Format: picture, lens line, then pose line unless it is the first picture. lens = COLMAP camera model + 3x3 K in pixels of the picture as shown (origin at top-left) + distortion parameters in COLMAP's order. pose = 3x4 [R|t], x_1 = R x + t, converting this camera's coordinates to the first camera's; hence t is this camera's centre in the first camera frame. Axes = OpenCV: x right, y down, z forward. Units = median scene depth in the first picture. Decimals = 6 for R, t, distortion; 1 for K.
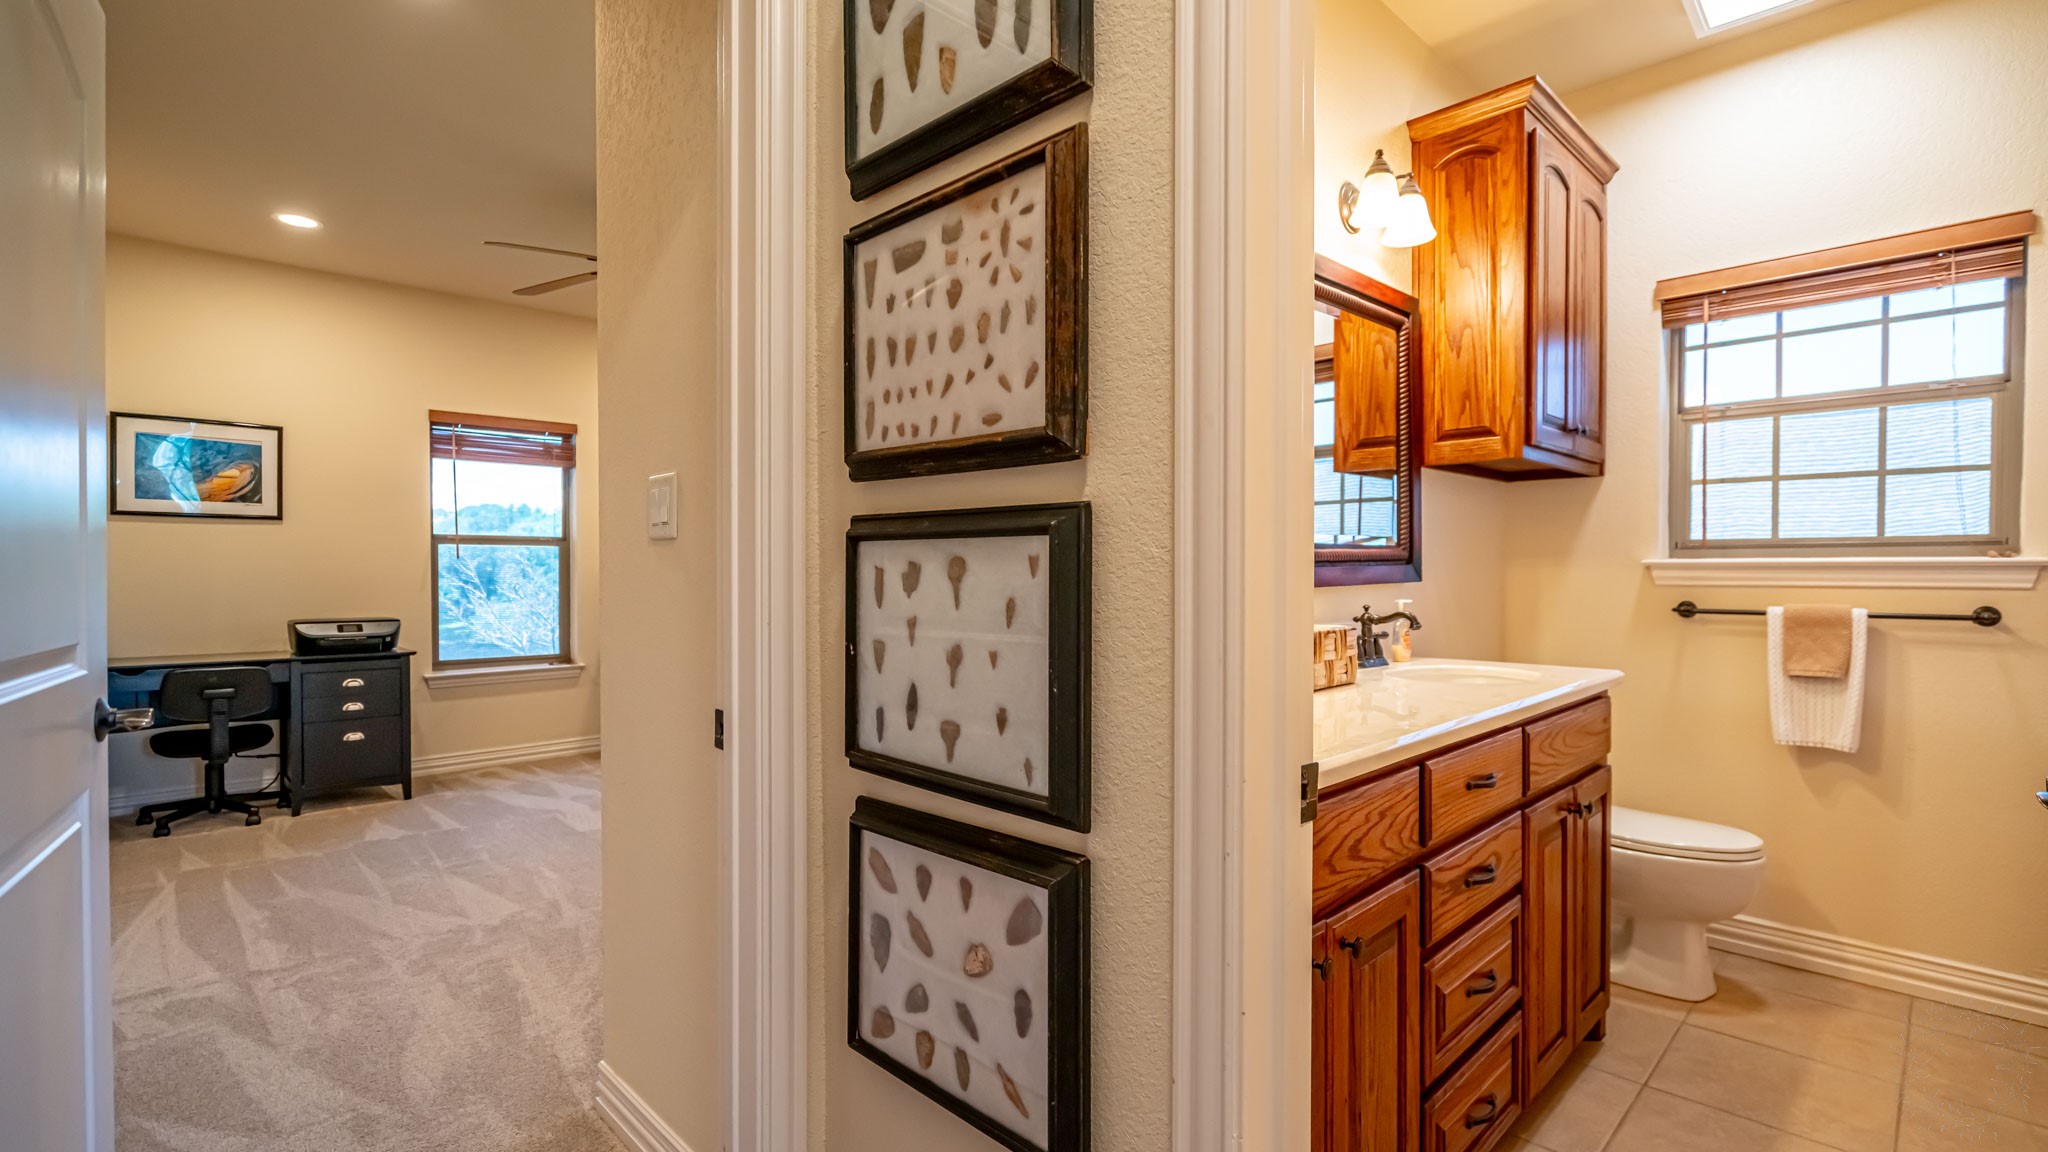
lens RADIAL K [[928.5, 0, 1033.3], [0, 928.5, 575.0], [0, 0, 1]] dist [-0.011777, 0.002139]
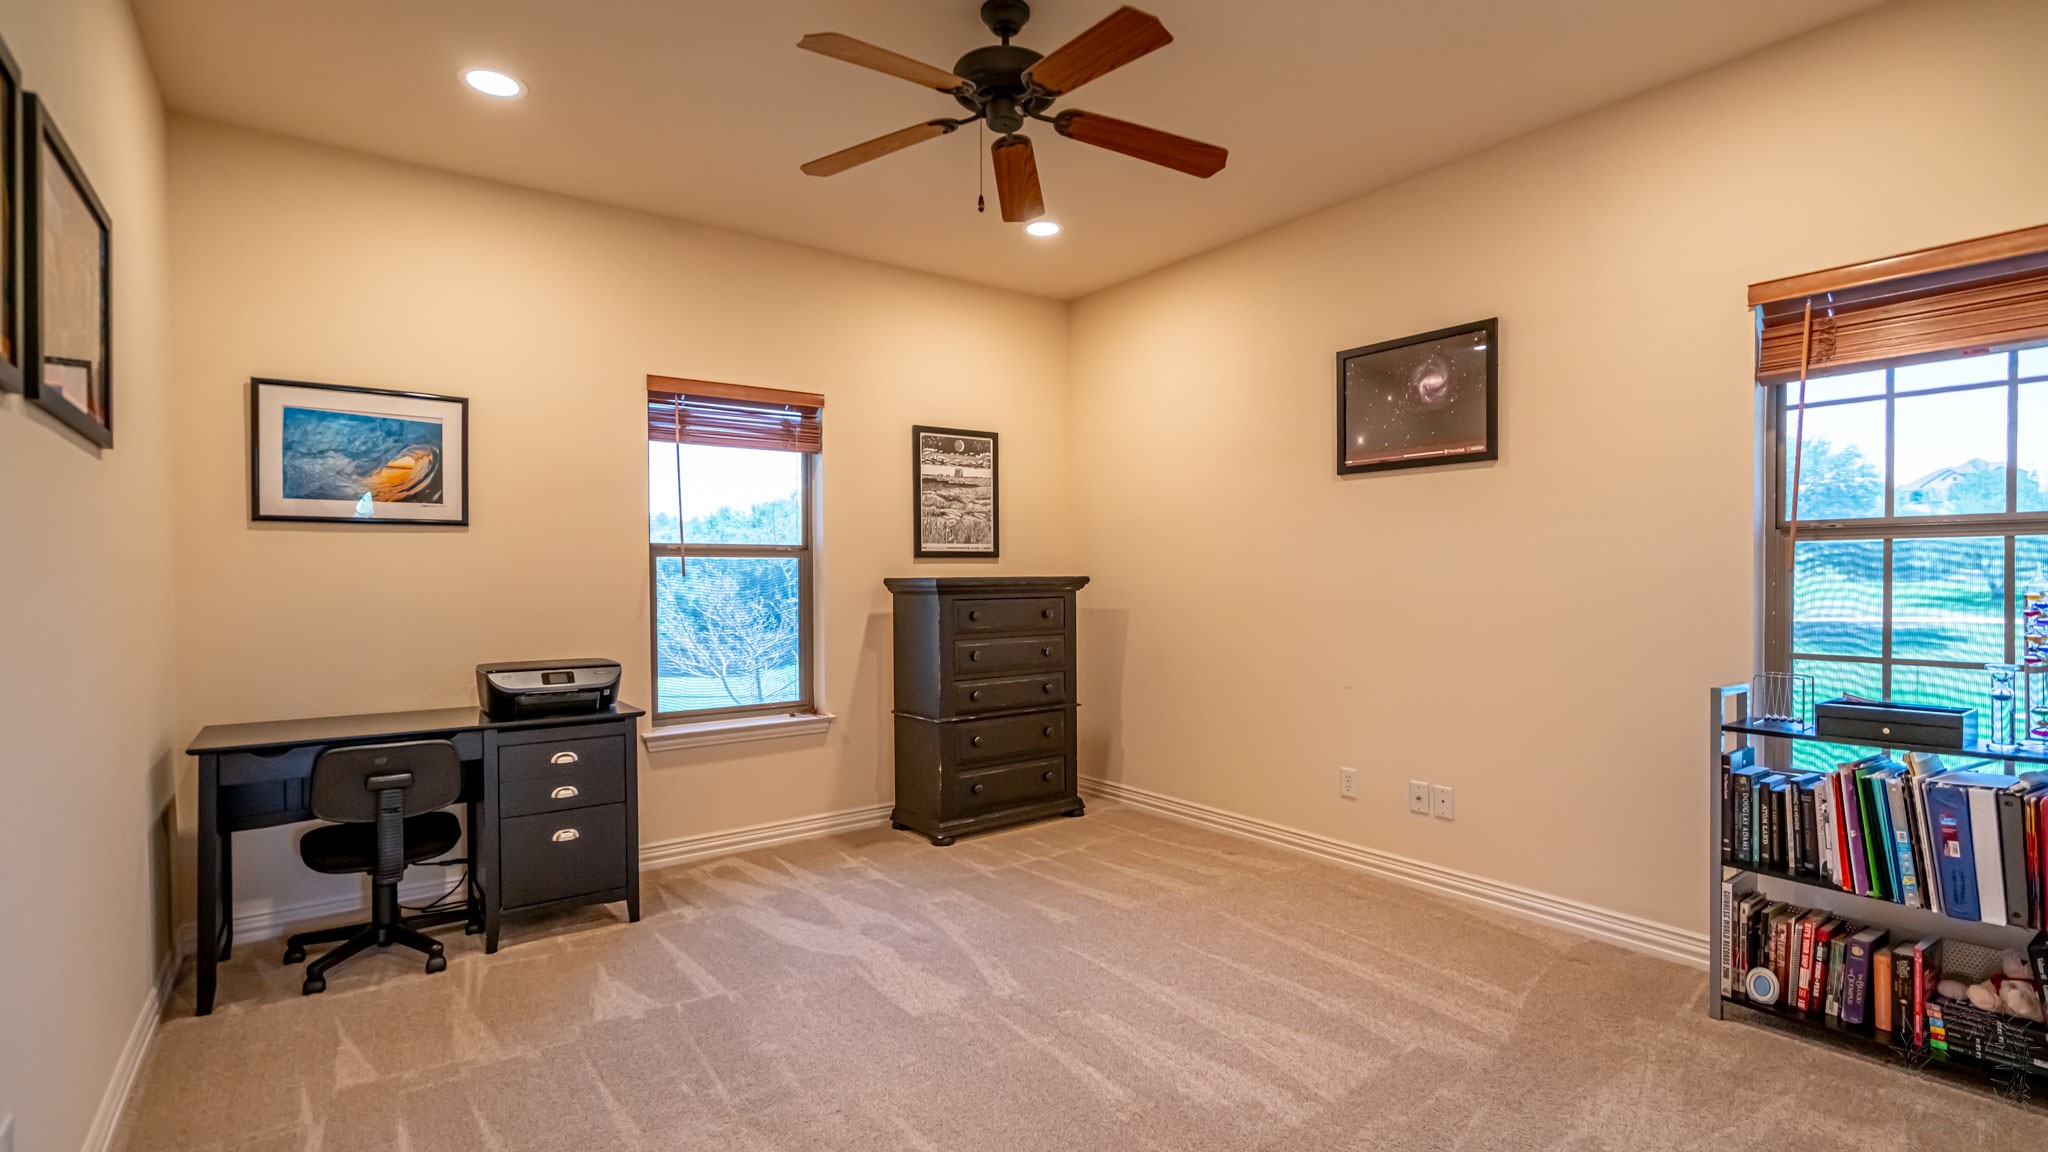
lens RADIAL K [[928.5, 0, 1013.8], [0, 928.5, 576.4], [0, 0, 1]] dist [-0.011777, 0.002139]
pose [[0.991425, -0.003035, -0.130641, -0.297850], [0.003084, 0.999995, 0.000168, -0.019046], [0.130640, -0.000570, 0.991430, 0.338918]]
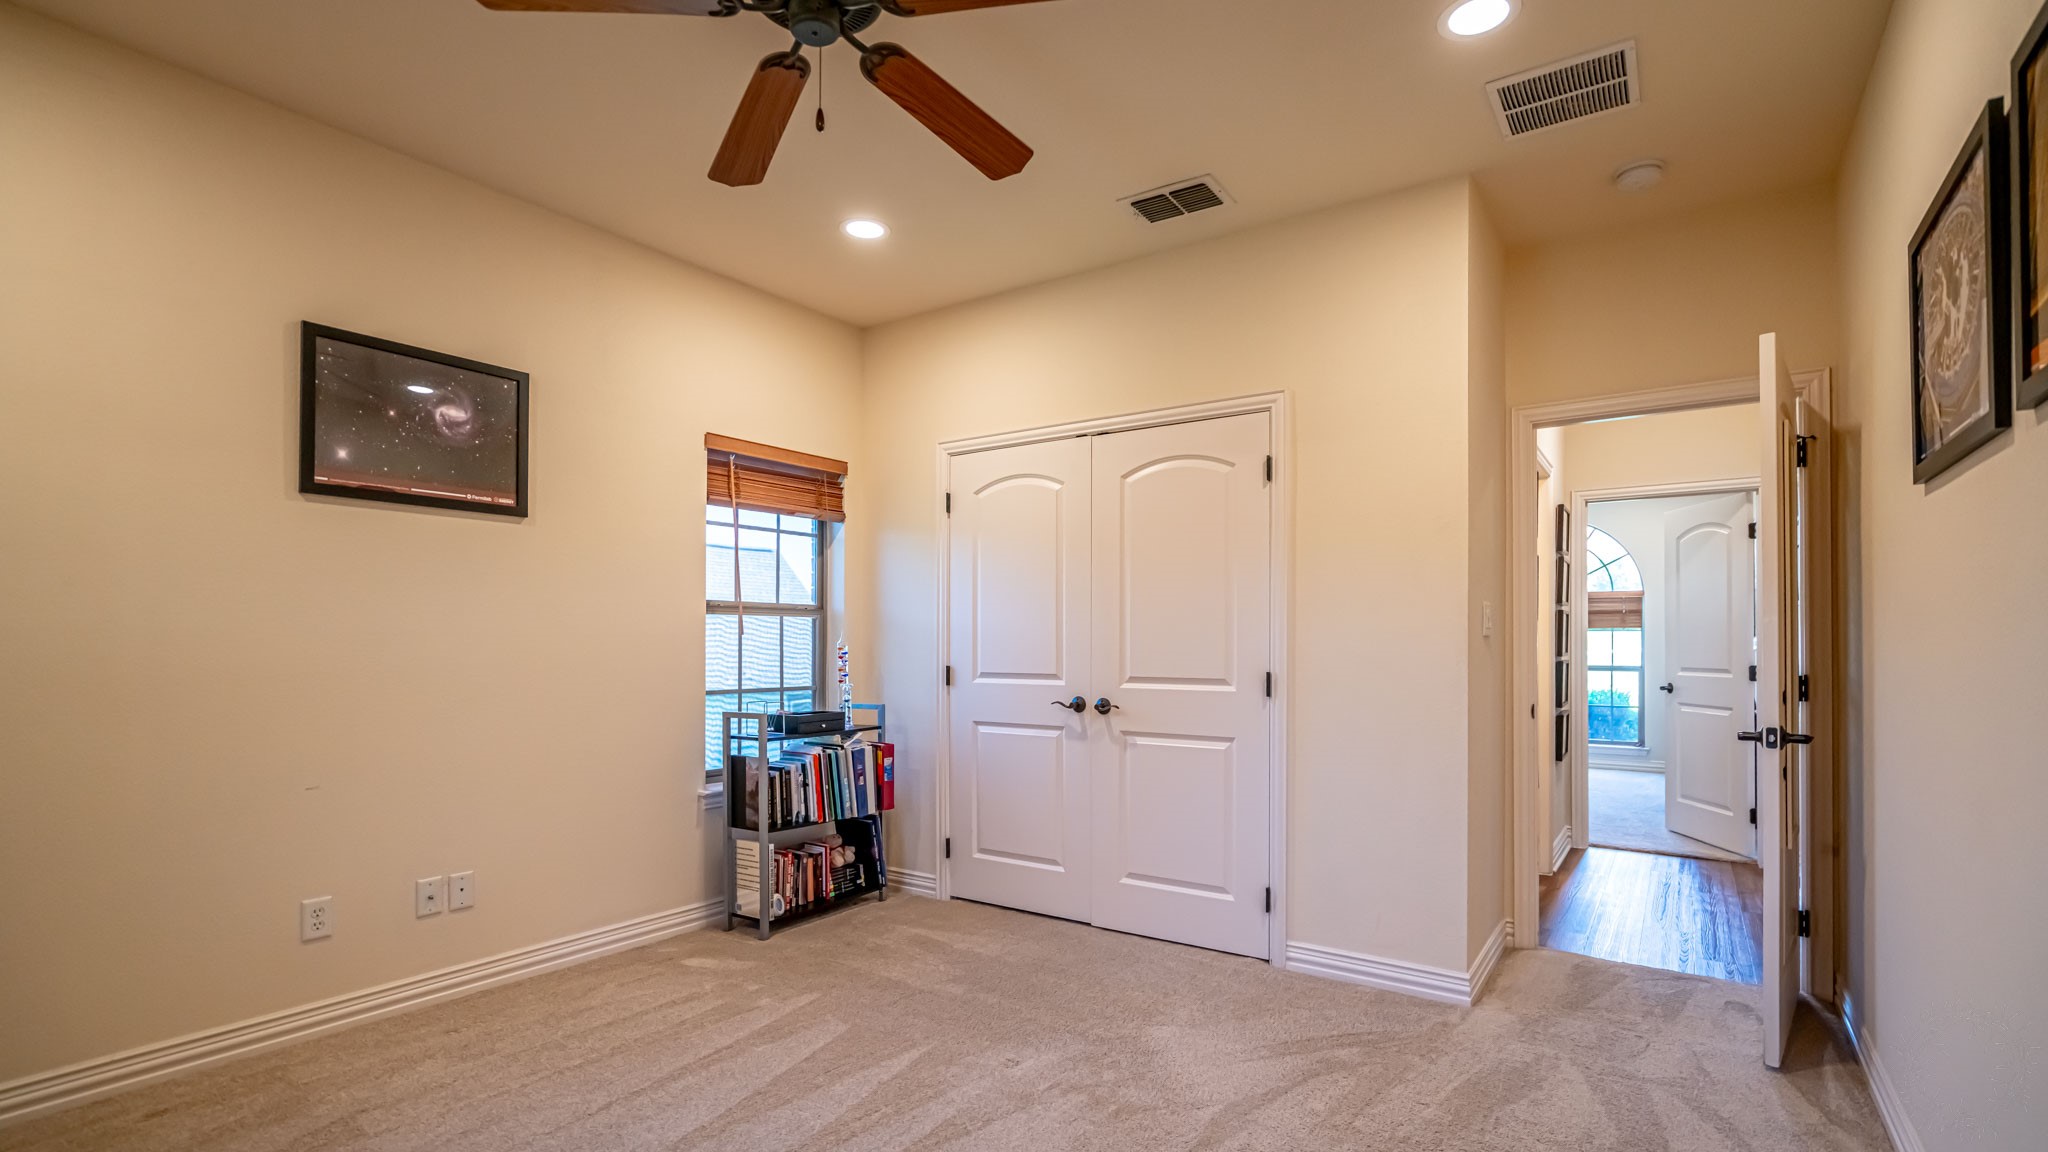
lens RADIAL K [[928.5, 0, 1054.6], [0, 928.5, 642.8], [0, 0, 1]] dist [-0.011777, 0.002139]
pose [[-0.202116, 0.004754, 0.979350, -0.846081], [0.003033, 0.999986, -0.004228, -0.007533], [-0.979357, 0.002116, -0.202128, 0.903497]]
